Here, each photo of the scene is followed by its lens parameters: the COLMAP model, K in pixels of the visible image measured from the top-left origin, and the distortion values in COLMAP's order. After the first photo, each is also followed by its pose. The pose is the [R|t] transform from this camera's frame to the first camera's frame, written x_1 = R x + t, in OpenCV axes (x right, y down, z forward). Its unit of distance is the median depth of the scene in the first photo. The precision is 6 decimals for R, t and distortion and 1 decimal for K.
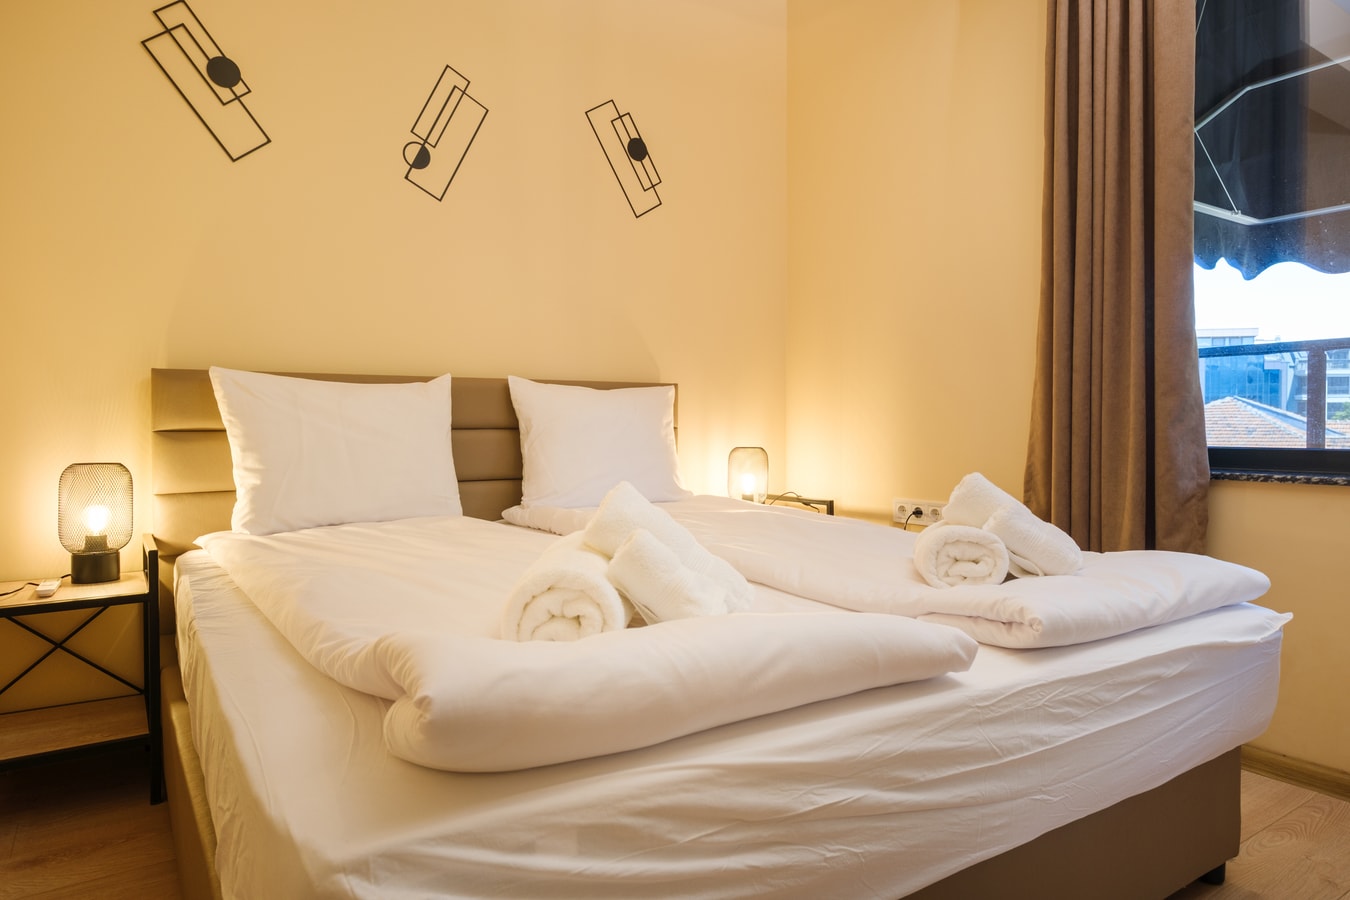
lens RADIAL K [[835.8, 0, 668.7], [0, 835.8, 449.6], [0, 0, 1]] dist [0.000363, 0.002339]
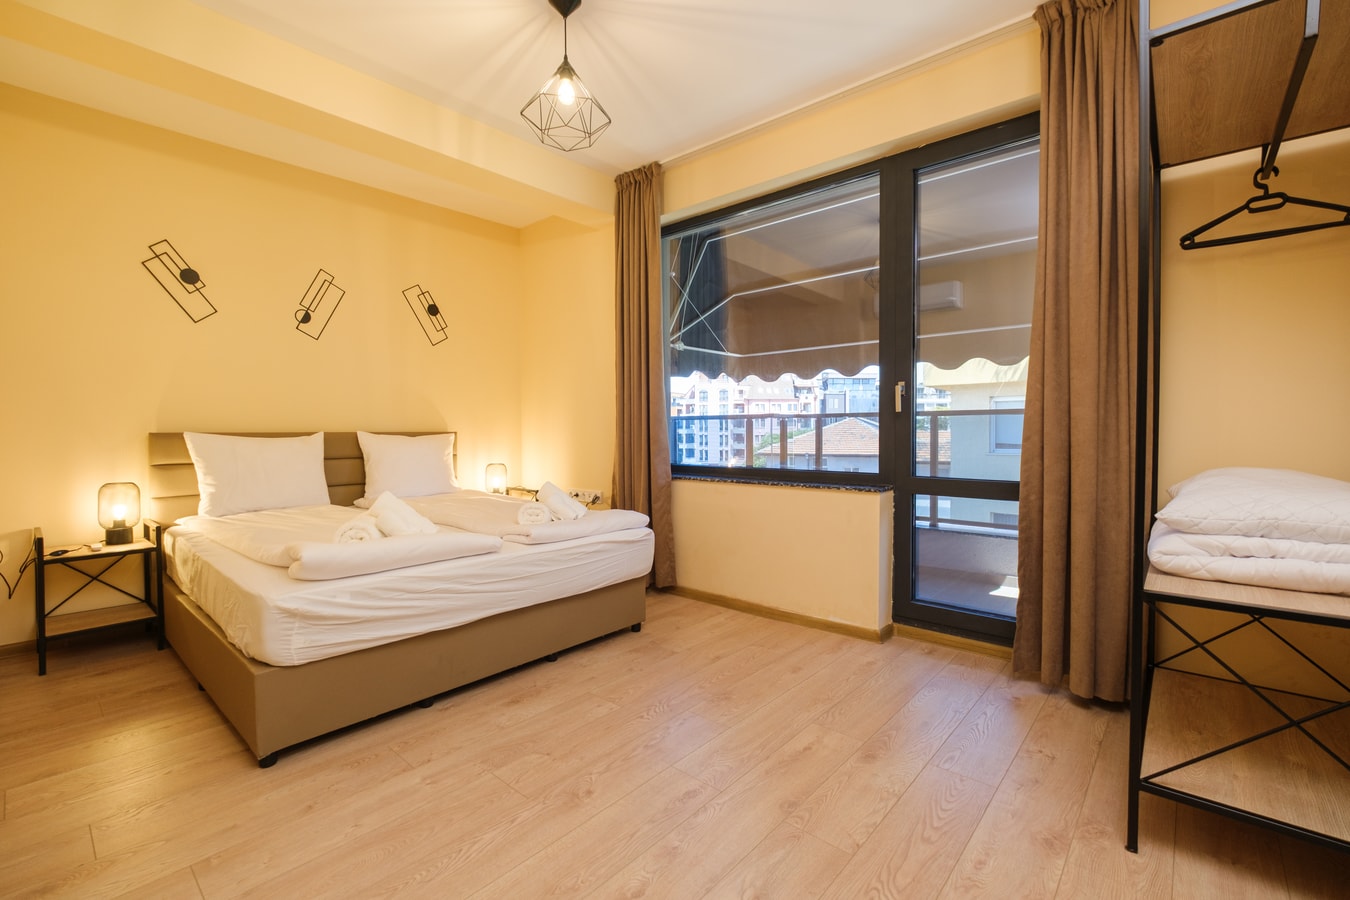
lens RADIAL K [[584.5, 0, 667.9], [0, 584.5, 447.9], [0, 0, 1]] dist [0.001264, -0.004007]
pose [[0.967127, -0.008153, 0.254165, 0.192446], [0.009172, 0.999954, -0.002826, -0.046419], [-0.254130, 0.005065, 0.967157, -0.594045]]
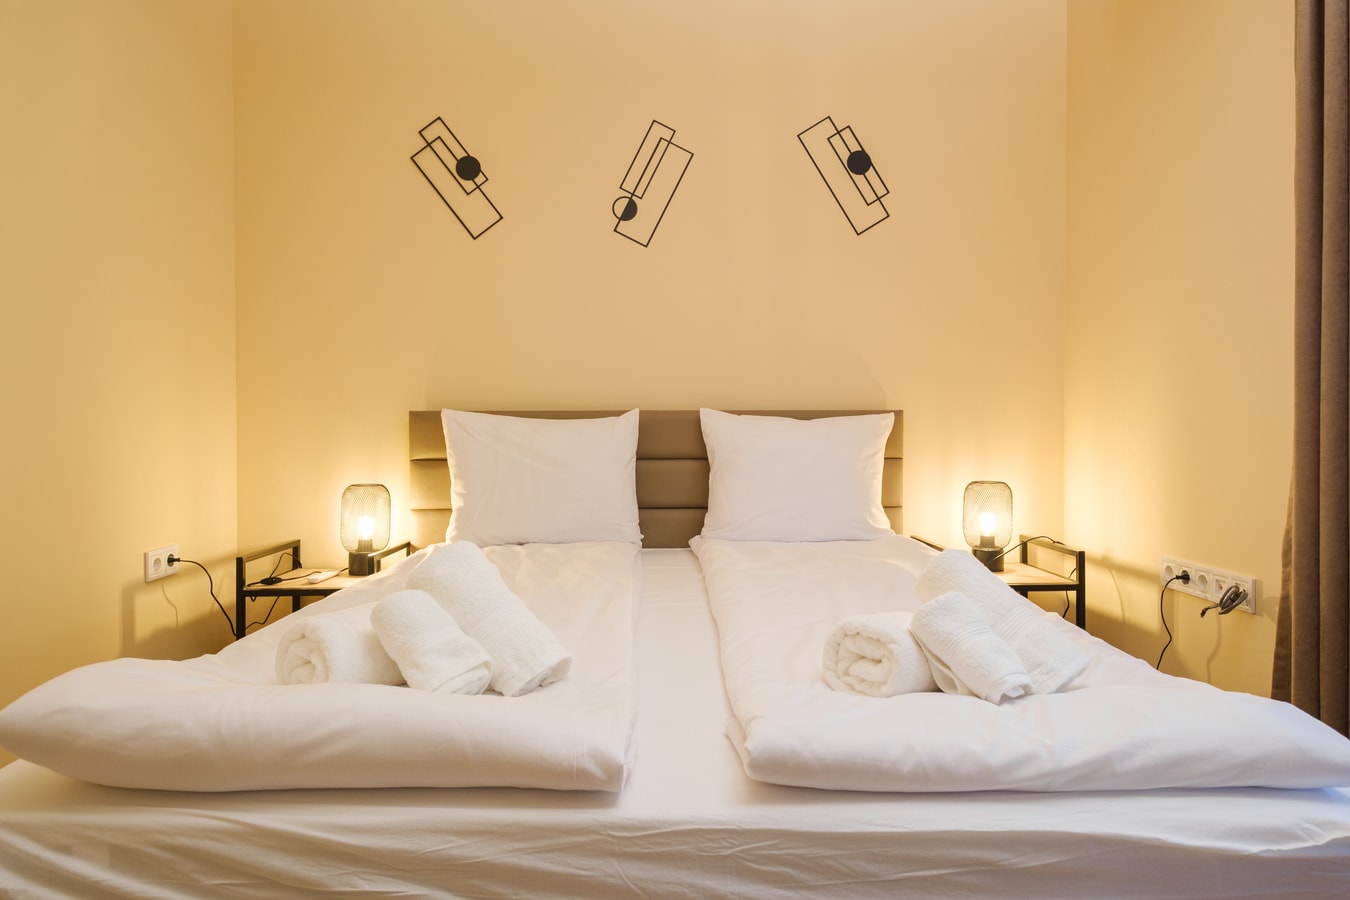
lens RADIAL K [[835.8, 0, 669.3], [0, 835.8, 445.4], [0, 0, 1]] dist [0.000363, 0.002339]
pose [[0.847343, 0.010869, -0.530935, 0.391396], [-0.016089, 0.999857, -0.005208, -0.043629], [0.530802, 0.012955, 0.847397, 0.125557]]
